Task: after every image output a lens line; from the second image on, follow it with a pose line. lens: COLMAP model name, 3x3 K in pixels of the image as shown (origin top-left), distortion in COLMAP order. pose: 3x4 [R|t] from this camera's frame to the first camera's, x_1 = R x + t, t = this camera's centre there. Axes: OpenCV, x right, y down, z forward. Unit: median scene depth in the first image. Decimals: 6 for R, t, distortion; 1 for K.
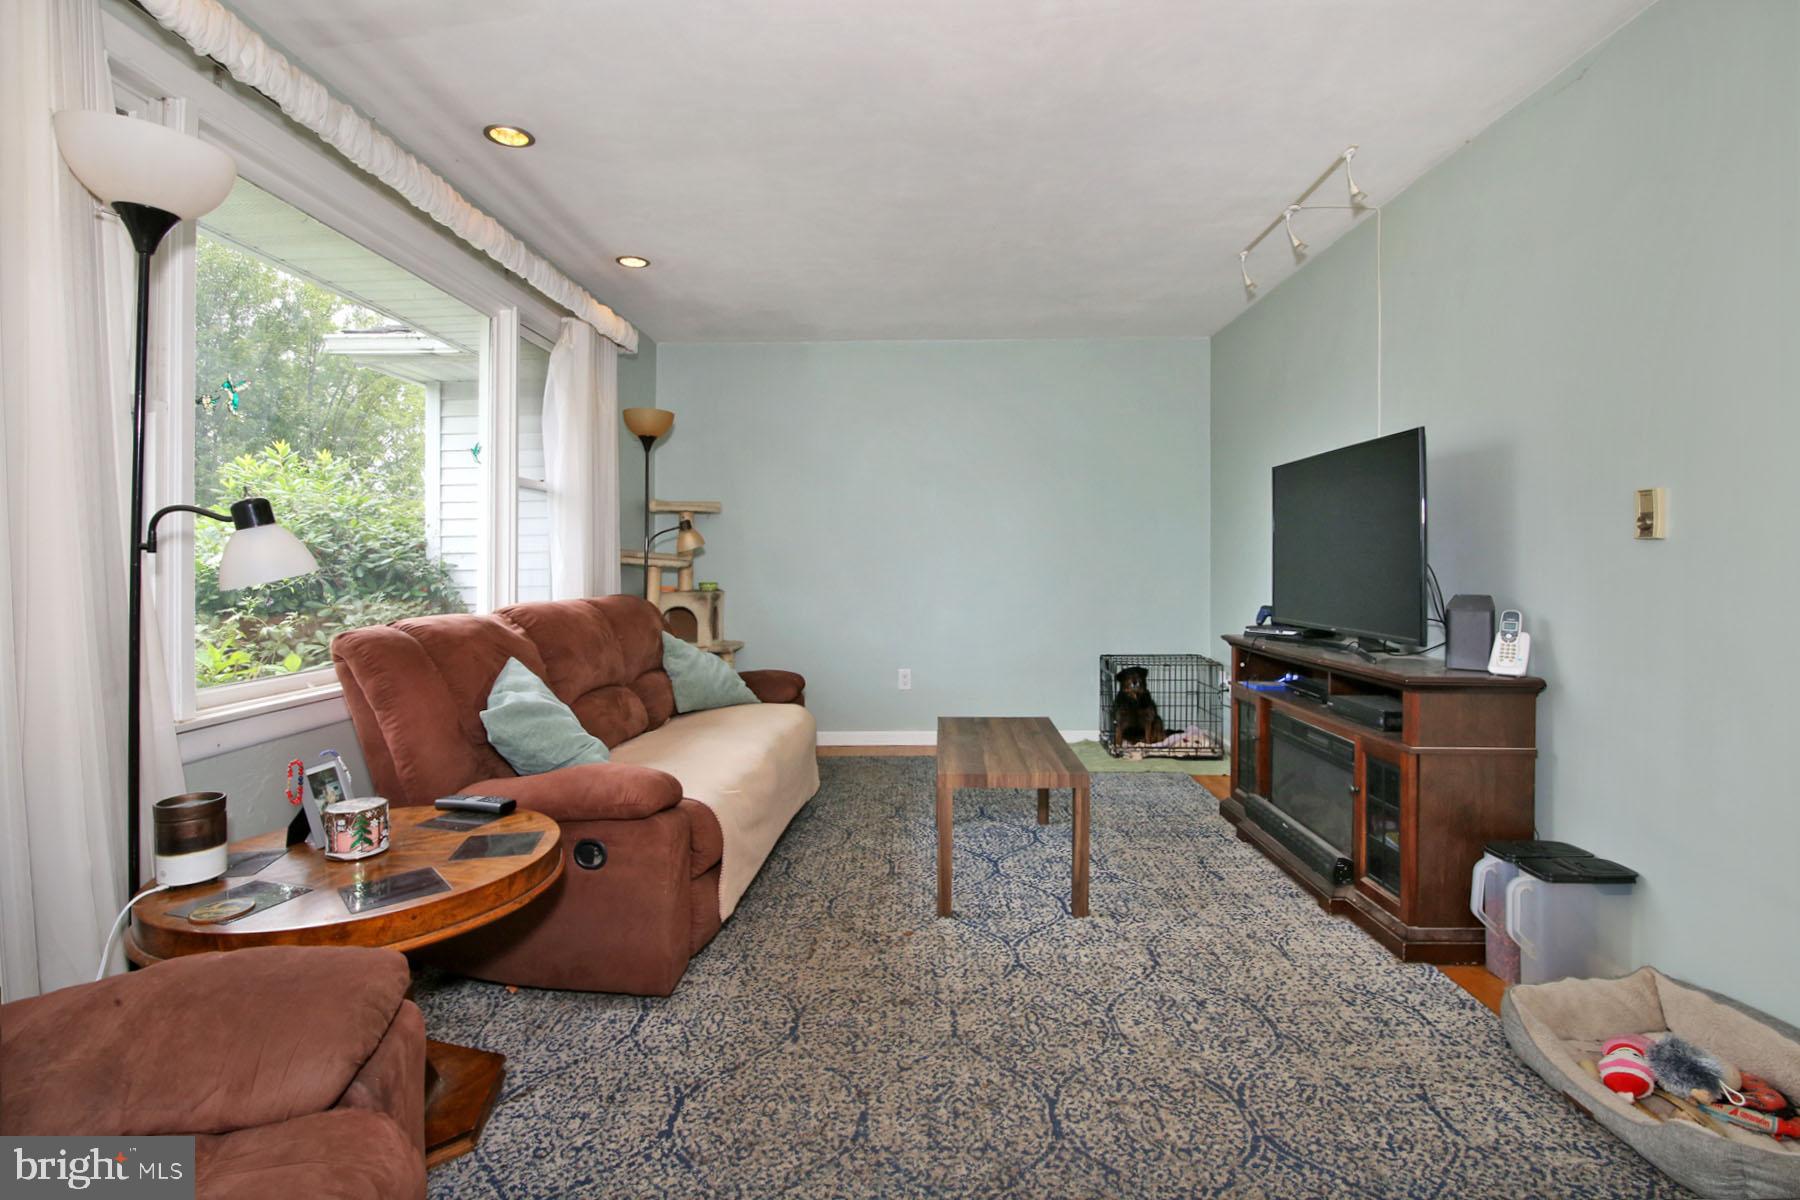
lens RADIAL K [[842.8, 0, 897.4], [0, 842.8, 588.5], [0, 0, 1]] dist [-0.018406, -0.000172]
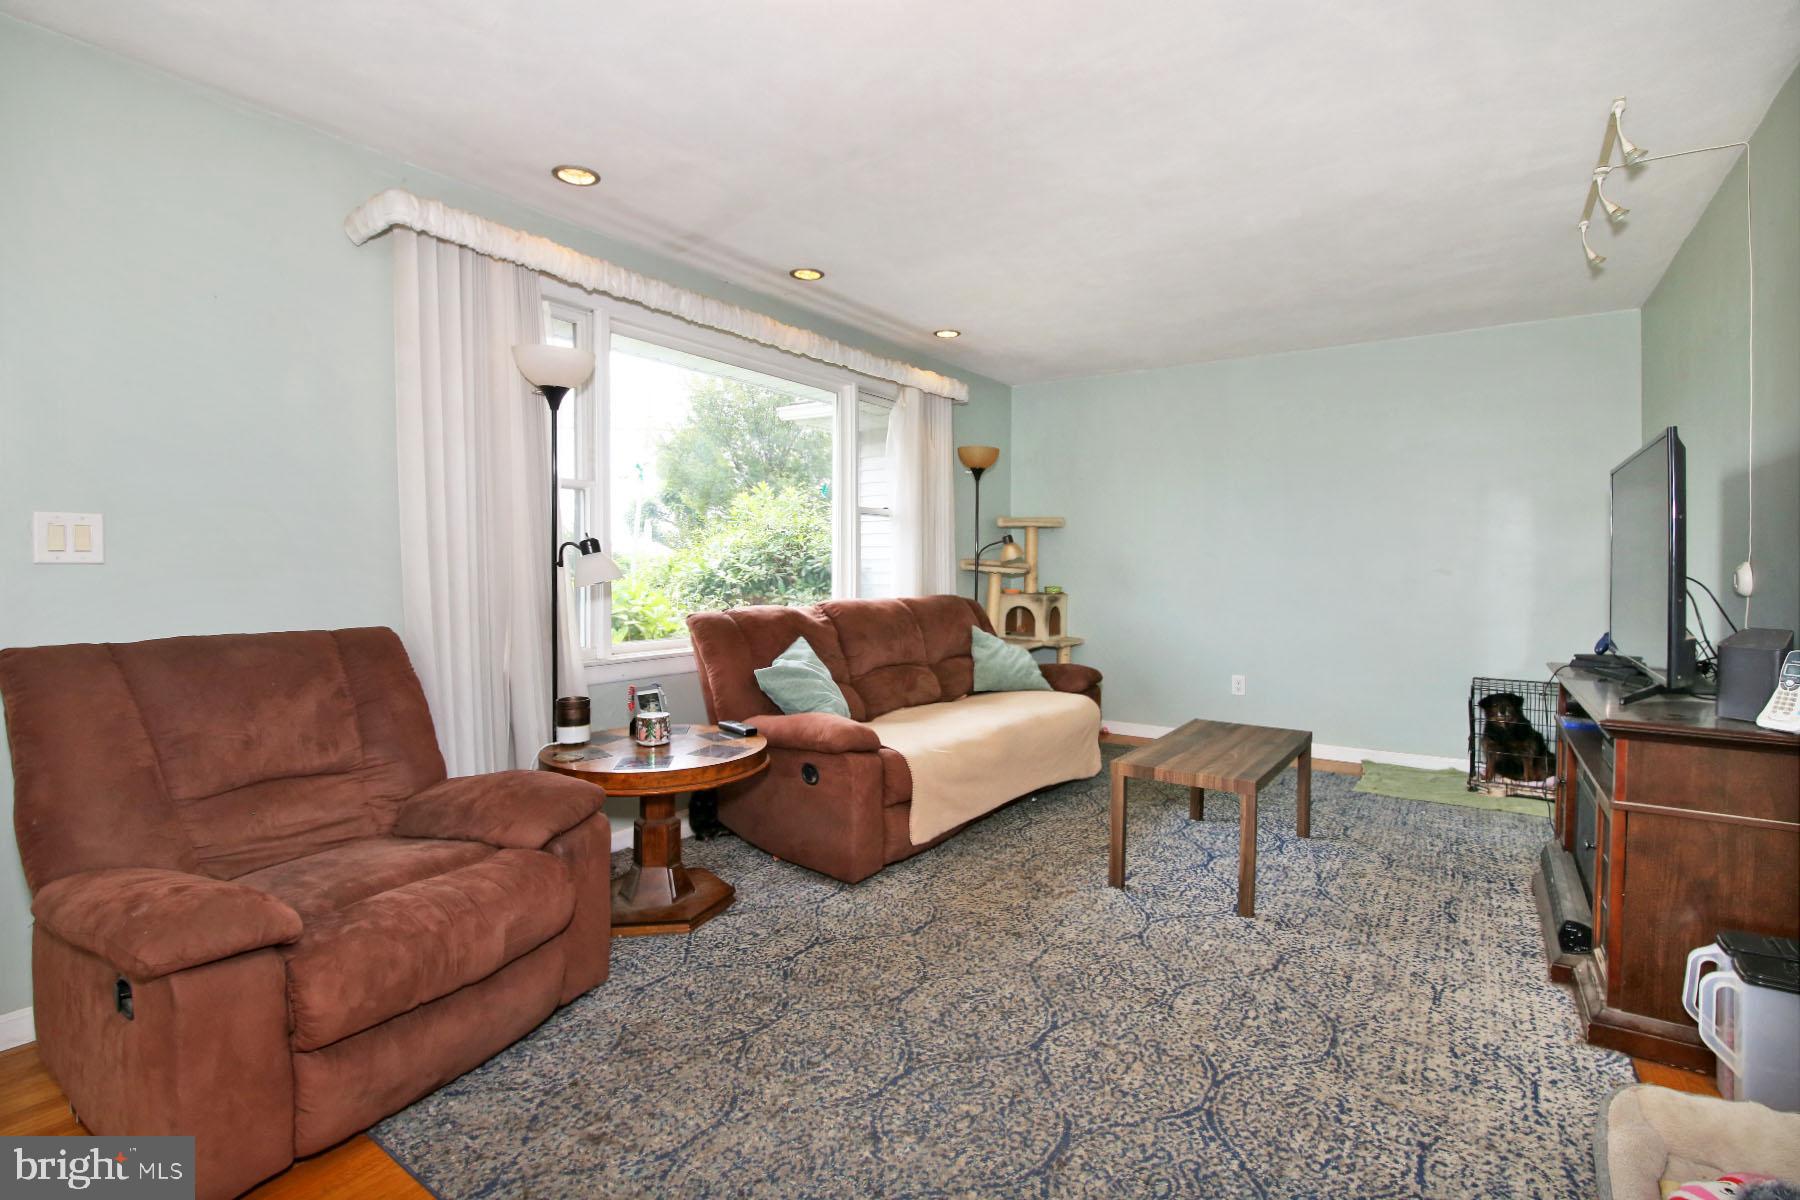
lens RADIAL K [[768.4, 0, 900.0], [0, 768.4, 600.0], [0, 0, 1]] dist [-0.038663, -0.000389]
pose [[0.843803, 0.031231, -0.535744, 0.389507], [-0.024492, 0.999506, 0.019691, -0.011087], [0.536094, -0.003494, 0.844151, -0.024768]]
